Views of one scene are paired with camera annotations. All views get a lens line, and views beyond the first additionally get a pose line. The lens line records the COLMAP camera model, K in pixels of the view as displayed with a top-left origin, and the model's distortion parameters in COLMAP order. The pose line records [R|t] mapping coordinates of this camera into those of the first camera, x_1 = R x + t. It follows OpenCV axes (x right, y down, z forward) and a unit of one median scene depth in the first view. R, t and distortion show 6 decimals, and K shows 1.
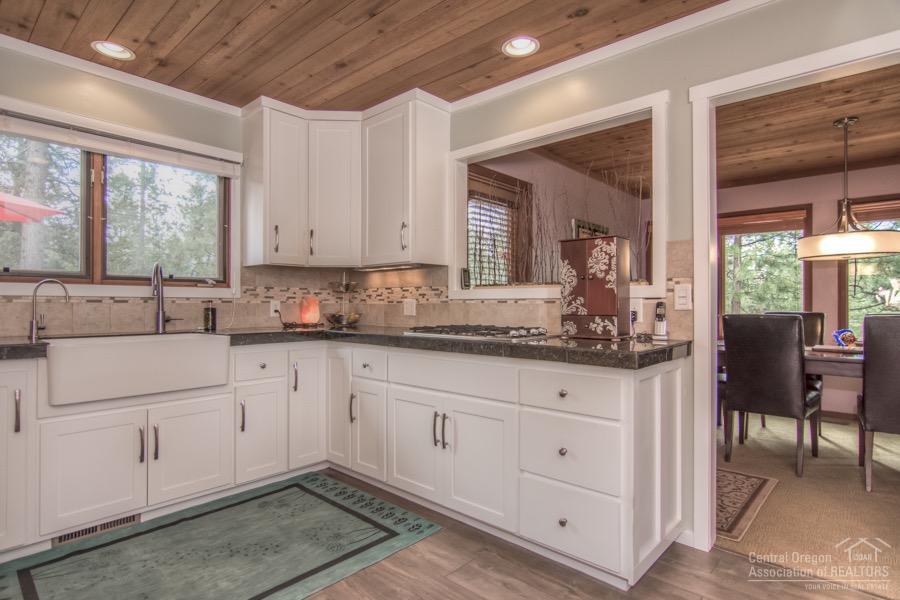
lens RADIAL K [[475.1, 0, 447.1], [0, 475.1, 302.5], [0, 0, 1]] dist [-0.000332, 0.000183]
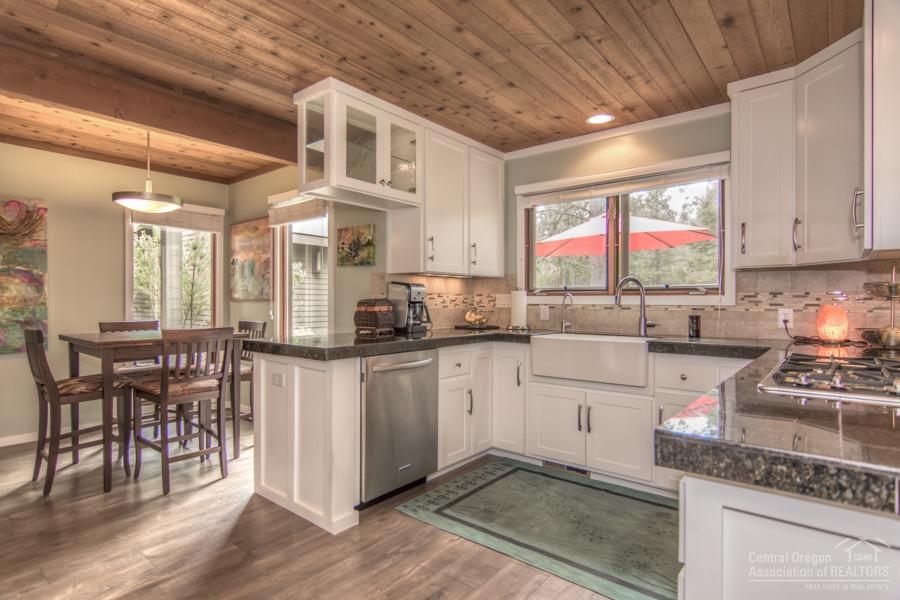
lens RADIAL K [[475.1, 0, 447.1], [0, 475.1, 302.5], [0, 0, 1]] dist [-0.000332, 0.000183]
pose [[0.049288, 0.003262, -0.998779, 0.556627], [-0.000211, 0.999995, 0.003256, -0.022011], [0.998785, 0.000051, 0.049288, 0.471659]]
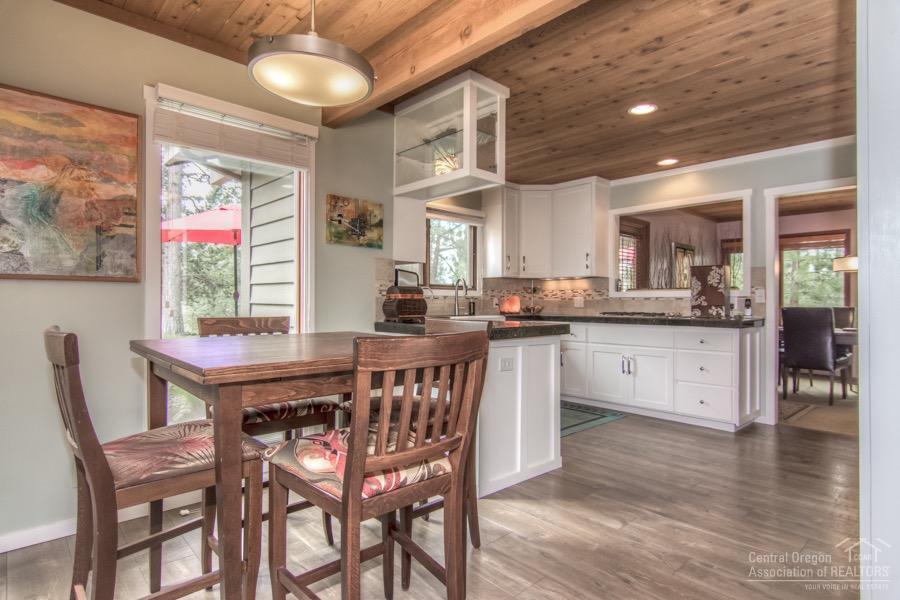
lens RADIAL K [[476.8, 0, 450.0], [0, 476.8, 300.0], [0, 0, 1]] dist [0.000764, 0.000548]
pose [[0.996610, 0.001955, -0.082246, -0.488335], [-0.002273, 0.999990, -0.003769, 0.011320], [0.082238, 0.003944, 0.996605, -0.845332]]
